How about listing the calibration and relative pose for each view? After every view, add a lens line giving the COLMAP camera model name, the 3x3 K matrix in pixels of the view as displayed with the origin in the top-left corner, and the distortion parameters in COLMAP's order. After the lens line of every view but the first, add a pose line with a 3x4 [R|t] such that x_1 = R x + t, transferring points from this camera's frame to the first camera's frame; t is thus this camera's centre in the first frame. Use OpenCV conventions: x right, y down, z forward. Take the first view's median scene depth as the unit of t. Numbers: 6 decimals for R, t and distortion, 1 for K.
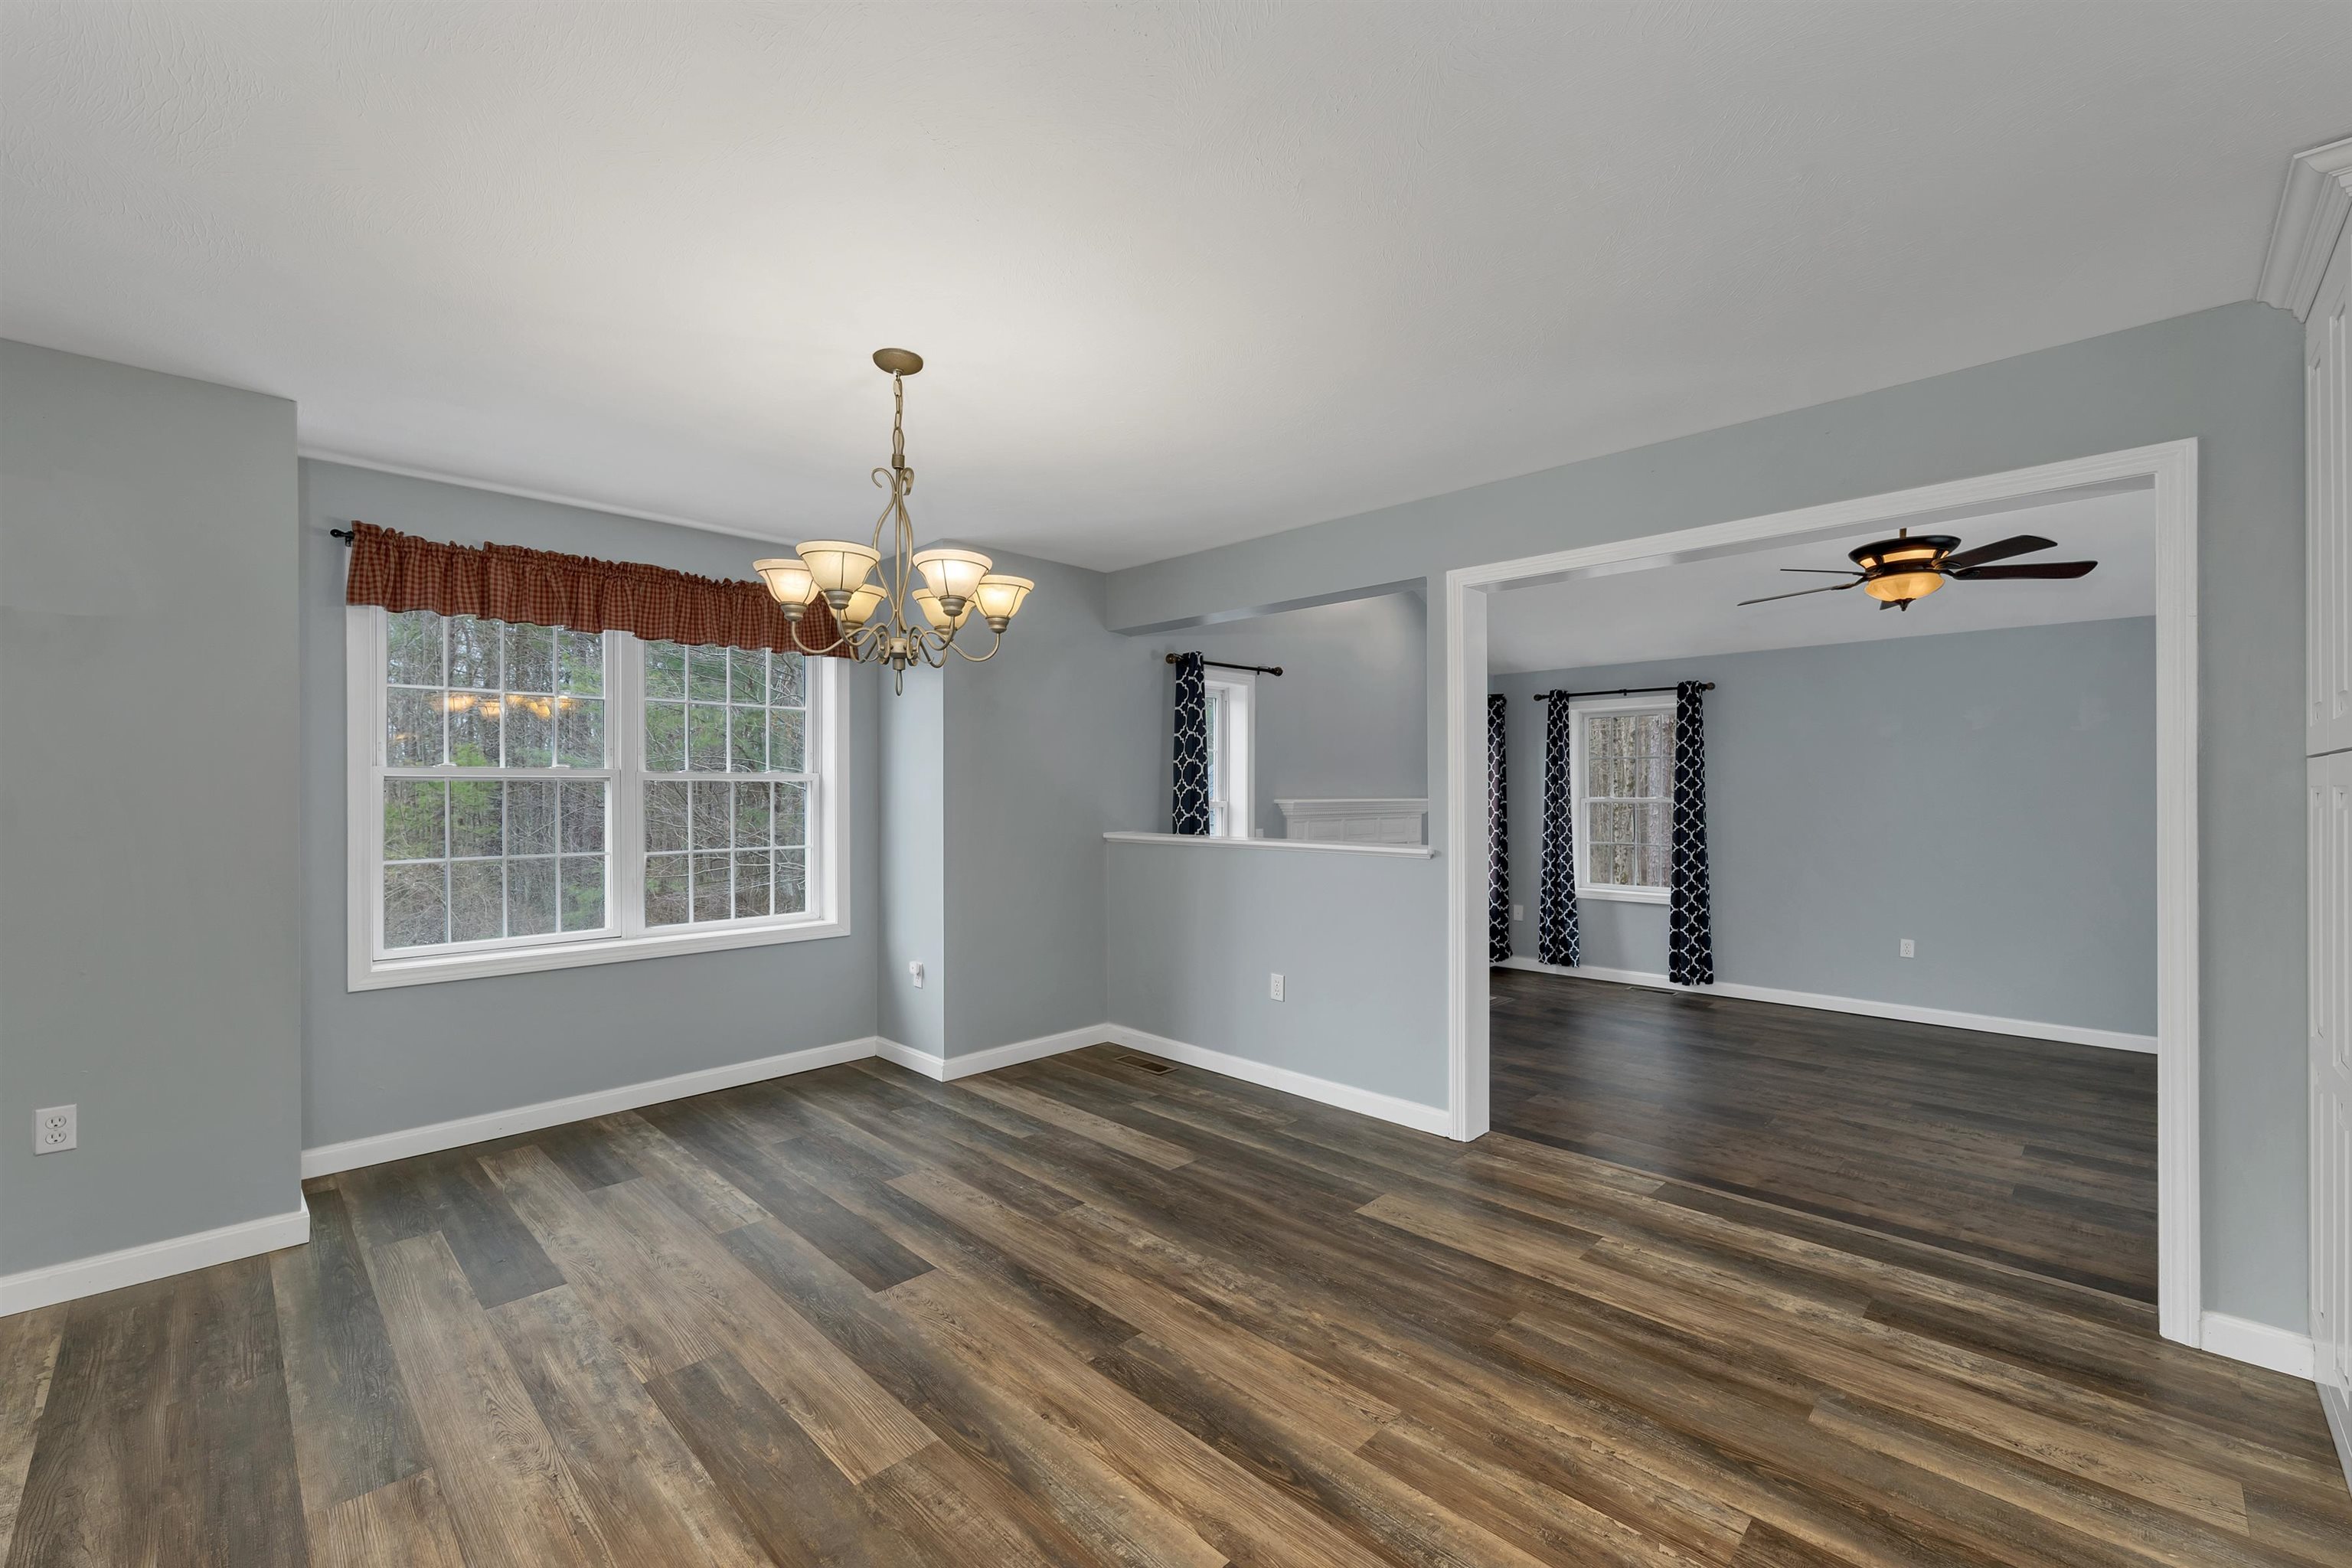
lens RADIAL K [[960.0, 0, 1170.8], [0, 960.0, 786.3], [0, 0, 1]] dist [0.000898, -0.000035]
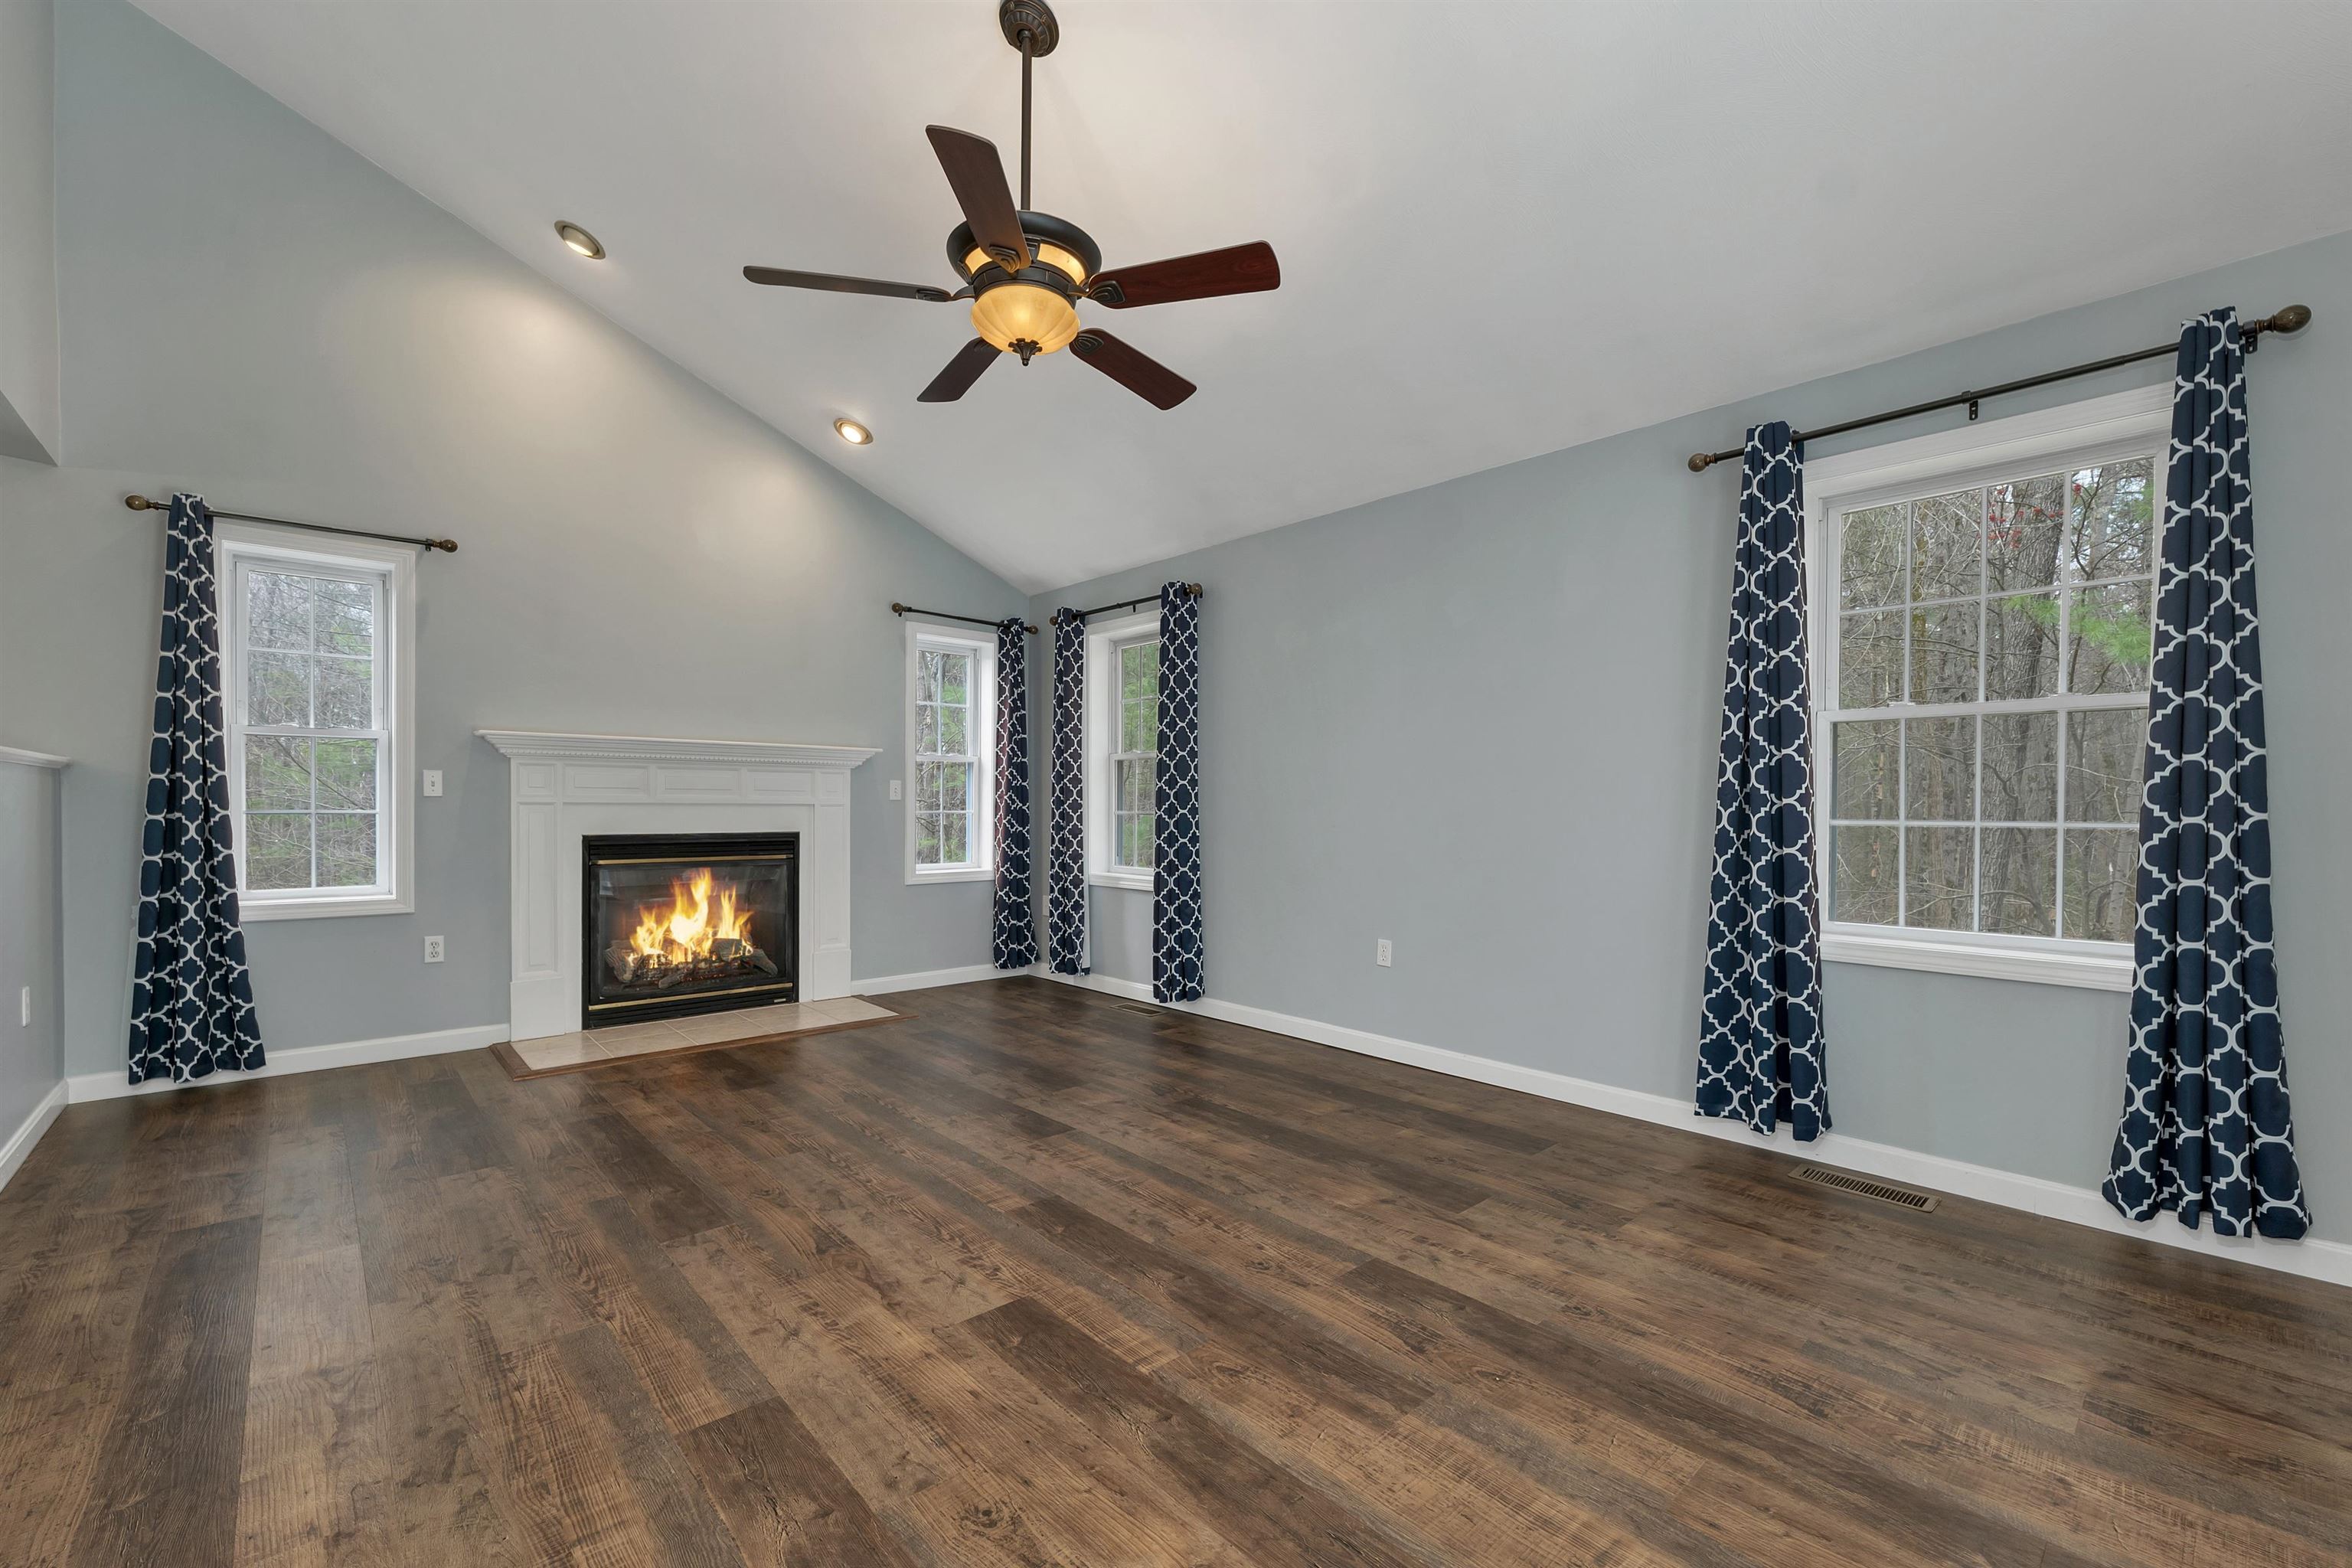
lens RADIAL K [[973.7, 0, 1173.5], [0, 973.7, 804.3], [0, 0, 1]] dist [0.001757, 0.000123]
pose [[0.998608, 0.006202, -0.052370, 1.092971], [-0.005911, 0.999966, 0.005701, 0.100581], [0.052404, -0.005383, 0.998611, 0.500934]]
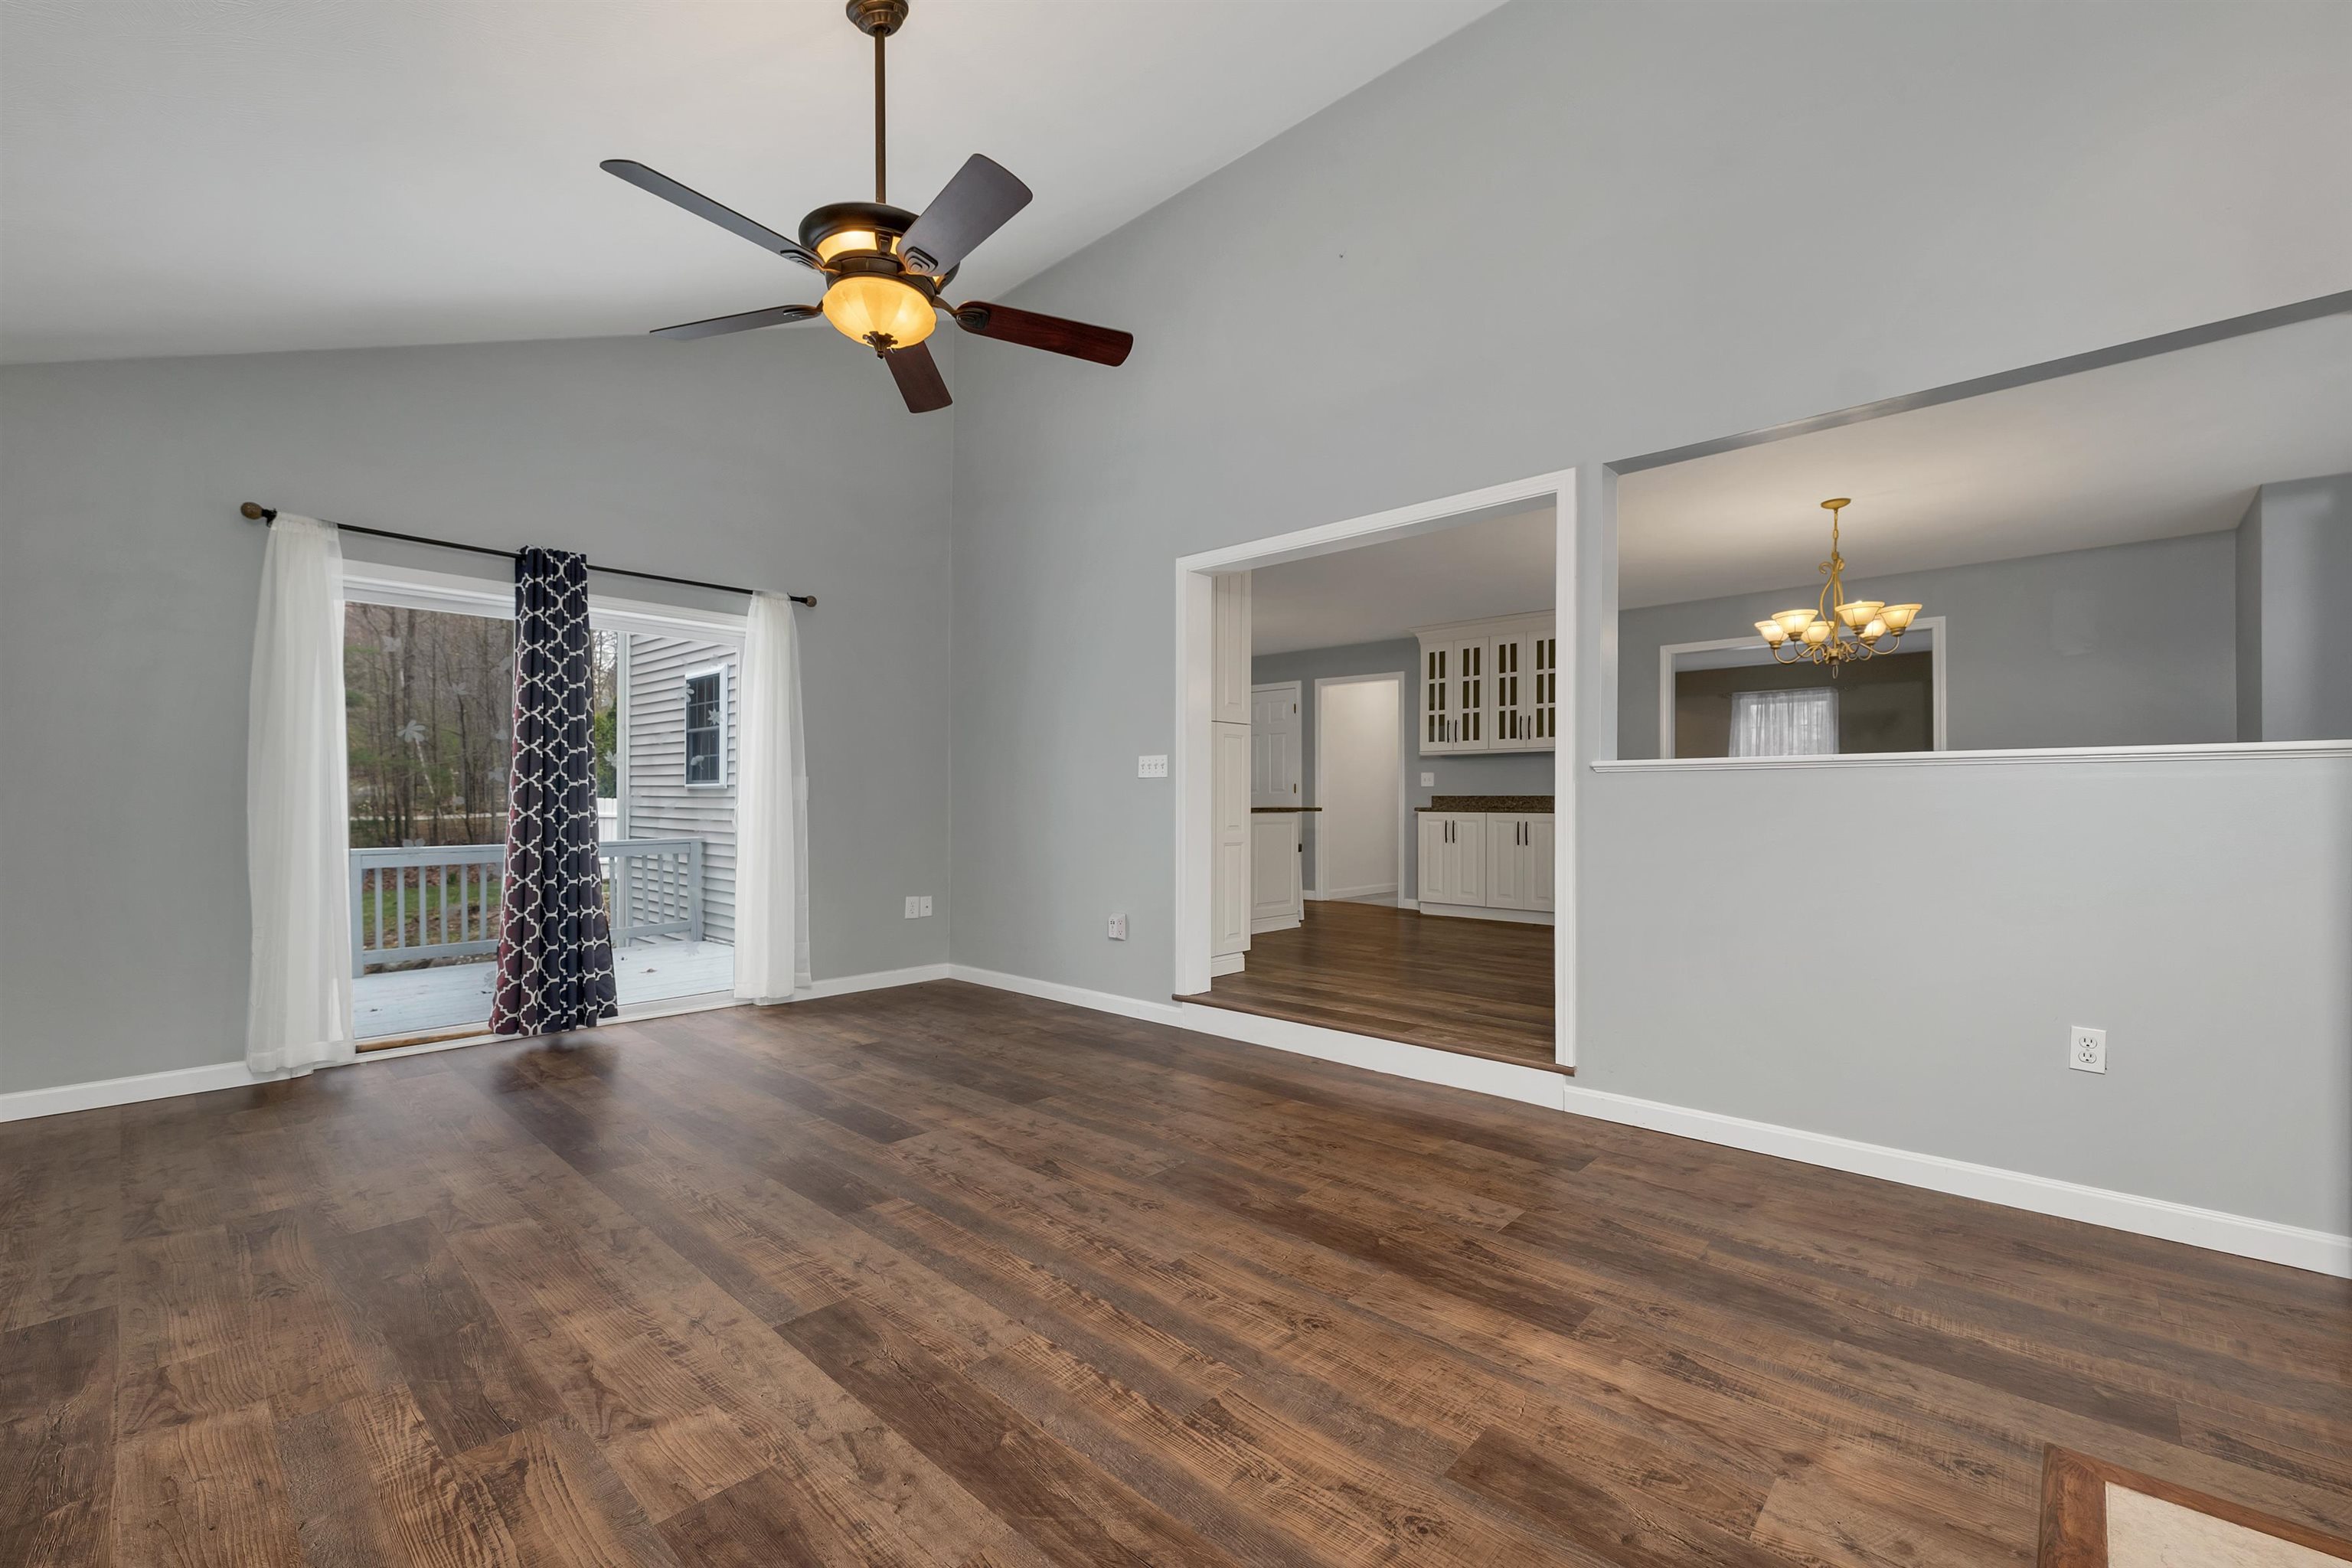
lens RADIAL K [[975.6, 0, 1180.8], [0, 975.6, 798.8], [0, 0, 1]] dist [-0.000206, -0.000514]
pose [[-0.999076, -0.000929, -0.042961, 0.748763], [-0.000522, 0.999955, -0.009487, 0.110395], [0.042968, -0.009456, -0.999032, 1.967810]]
